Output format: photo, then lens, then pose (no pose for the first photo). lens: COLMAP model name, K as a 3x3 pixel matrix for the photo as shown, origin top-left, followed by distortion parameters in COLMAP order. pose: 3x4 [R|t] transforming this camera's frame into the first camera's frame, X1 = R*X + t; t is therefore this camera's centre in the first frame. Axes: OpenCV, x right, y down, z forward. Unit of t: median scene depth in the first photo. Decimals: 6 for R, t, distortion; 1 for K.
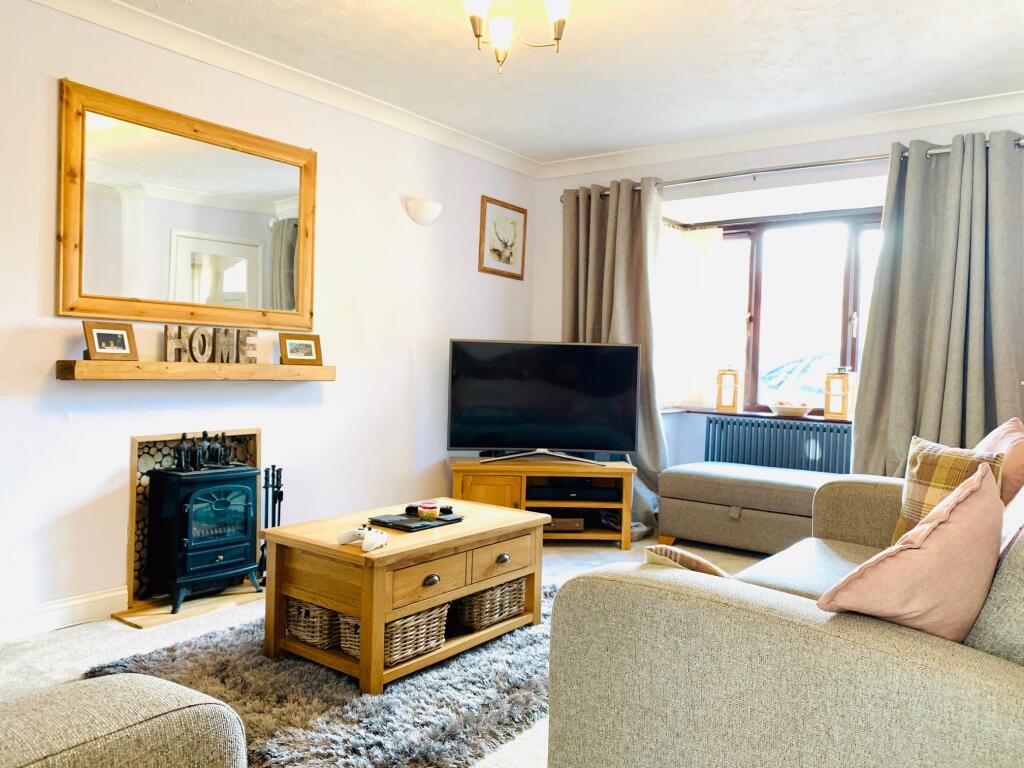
lens RADIAL K [[782.7, 0, 512.7], [0, 782.7, 385.0], [0, 0, 1]] dist [-0.006646, -0.003500]
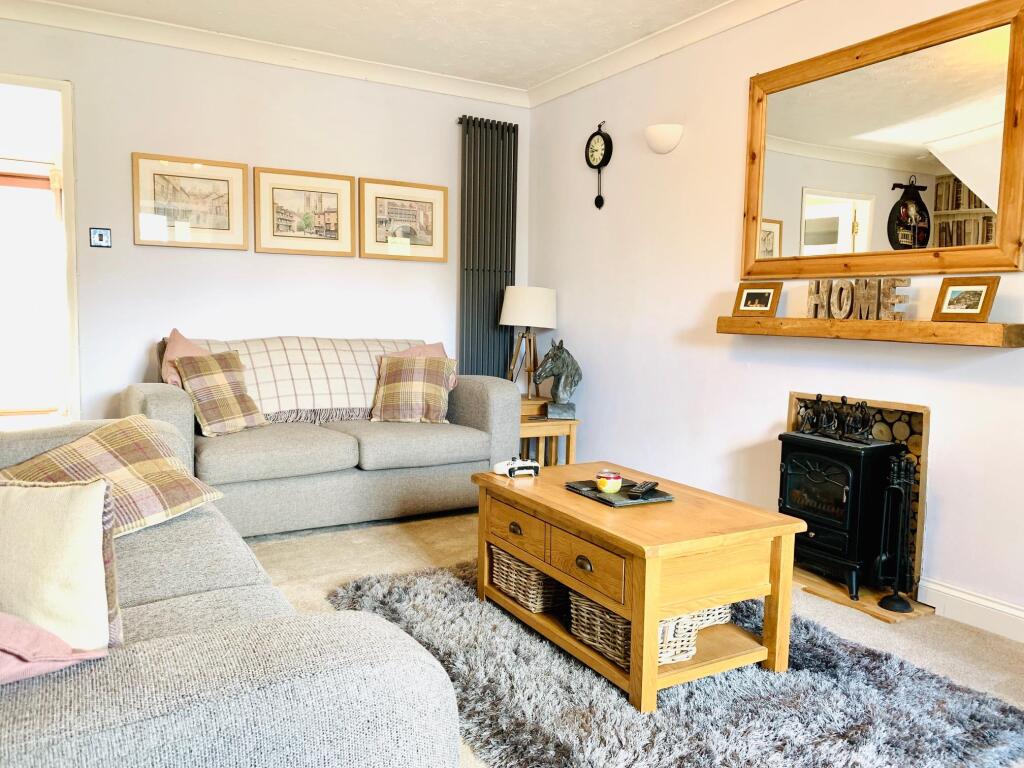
lens RADIAL K [[782.7, 0, 513.0], [0, 782.7, 383.4], [0, 0, 1]] dist [-0.006646, -0.003500]
pose [[-0.392370, 0.048132, -0.918547, 0.590754], [-0.054849, 0.995629, 0.075601, -0.002504], [0.918171, 0.080045, -0.388015, 1.029977]]
